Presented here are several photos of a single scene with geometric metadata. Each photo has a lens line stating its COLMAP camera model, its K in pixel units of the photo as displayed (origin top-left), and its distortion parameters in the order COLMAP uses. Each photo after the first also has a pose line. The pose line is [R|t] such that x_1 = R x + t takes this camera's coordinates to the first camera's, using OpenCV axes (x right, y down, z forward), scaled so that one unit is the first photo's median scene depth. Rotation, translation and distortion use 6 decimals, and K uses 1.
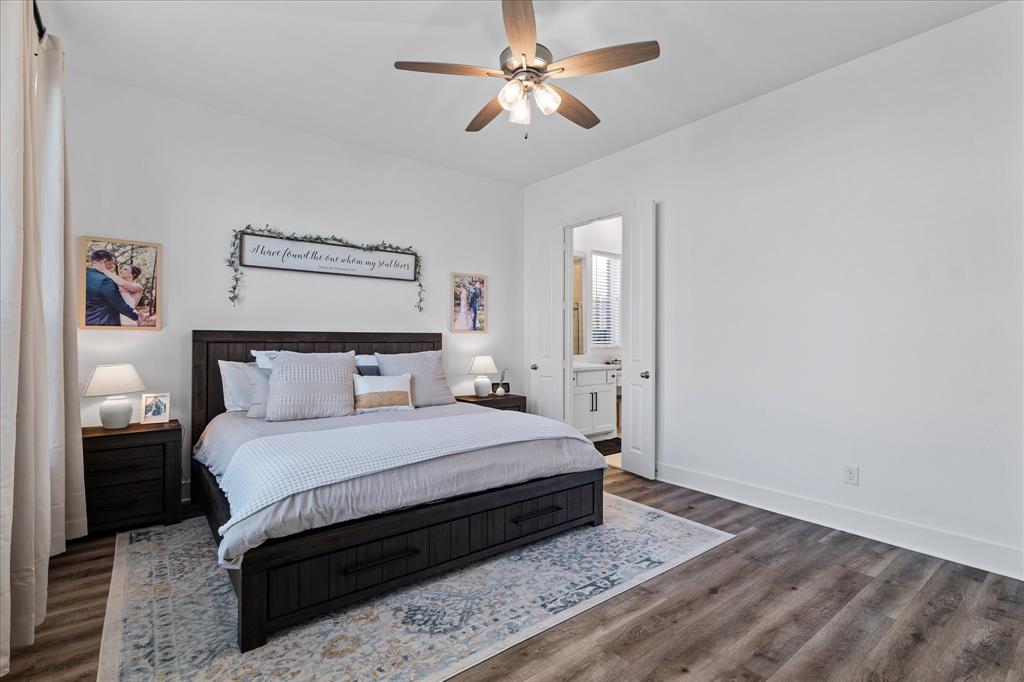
lens RADIAL K [[480.0, 0, 510.8], [0, 480.0, 340.5], [0, 0, 1]] dist [0.000945, 0.001860]
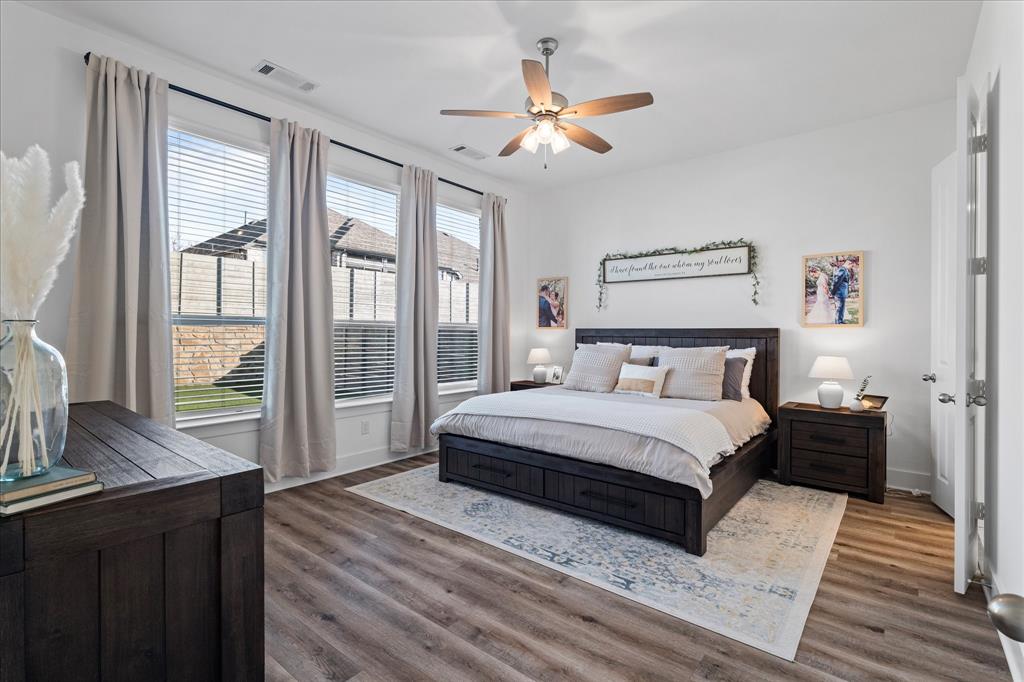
lens RADIAL K [[480.0, 0, 509.2], [0, 480.0, 337.5], [0, 0, 1]] dist [0.000945, 0.001860]
pose [[0.214490, 0.006478, -0.976705, 0.869074], [-0.007298, 0.999961, 0.005030, 0.001484], [0.976699, 0.006049, 0.214529, 0.464831]]
